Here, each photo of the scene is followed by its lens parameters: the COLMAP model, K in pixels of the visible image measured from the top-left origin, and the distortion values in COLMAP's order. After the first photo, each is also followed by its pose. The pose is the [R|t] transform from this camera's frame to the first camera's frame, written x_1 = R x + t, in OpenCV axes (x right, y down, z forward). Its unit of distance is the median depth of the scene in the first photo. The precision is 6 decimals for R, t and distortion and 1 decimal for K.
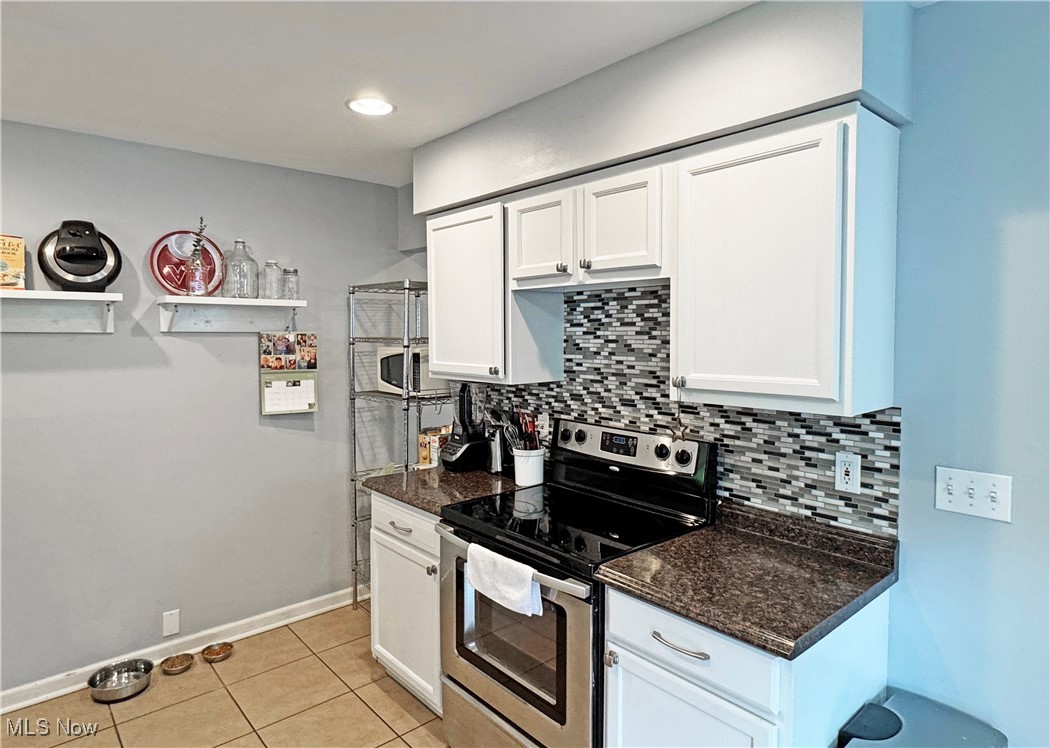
lens RADIAL K [[613.1, 0, 528.0], [0, 613.1, 368.5], [0, 0, 1]] dist [-0.005583, -0.000405]
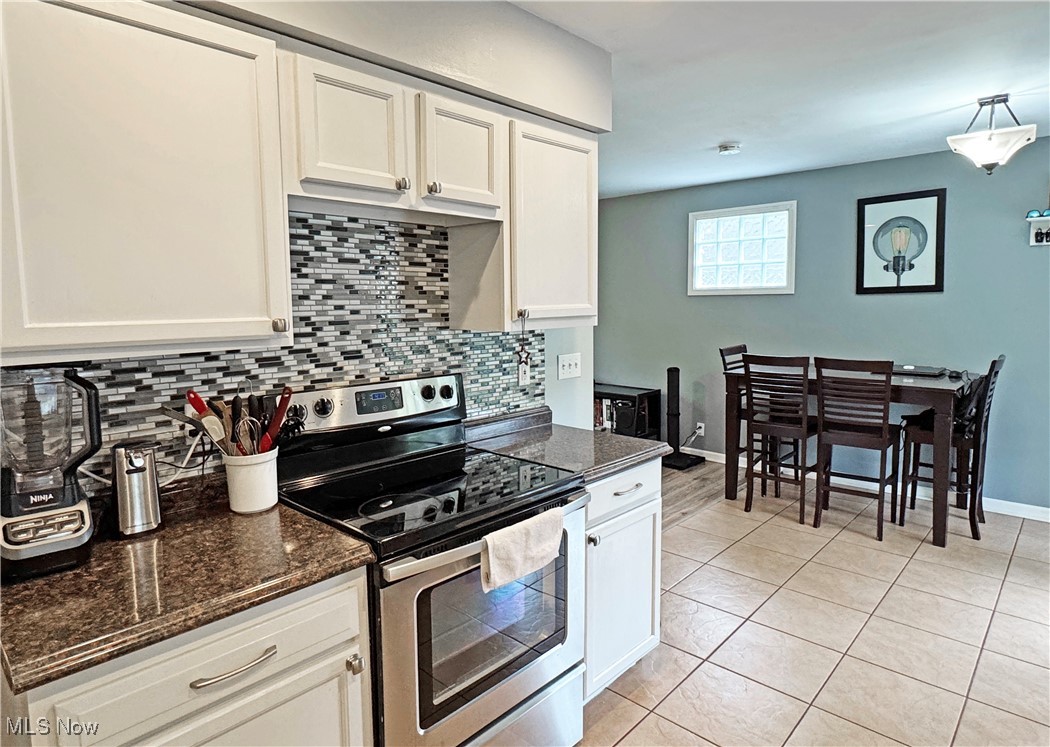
lens RADIAL K [[613.1, 0, 538.9], [0, 613.1, 357.4], [0, 0, 1]] dist [-0.005583, -0.000405]
pose [[-0.101018, -0.131728, 0.986125, -0.680452], [0.028477, 0.990407, 0.135217, -0.046657], [-0.994477, 0.041742, -0.096298, 0.804756]]
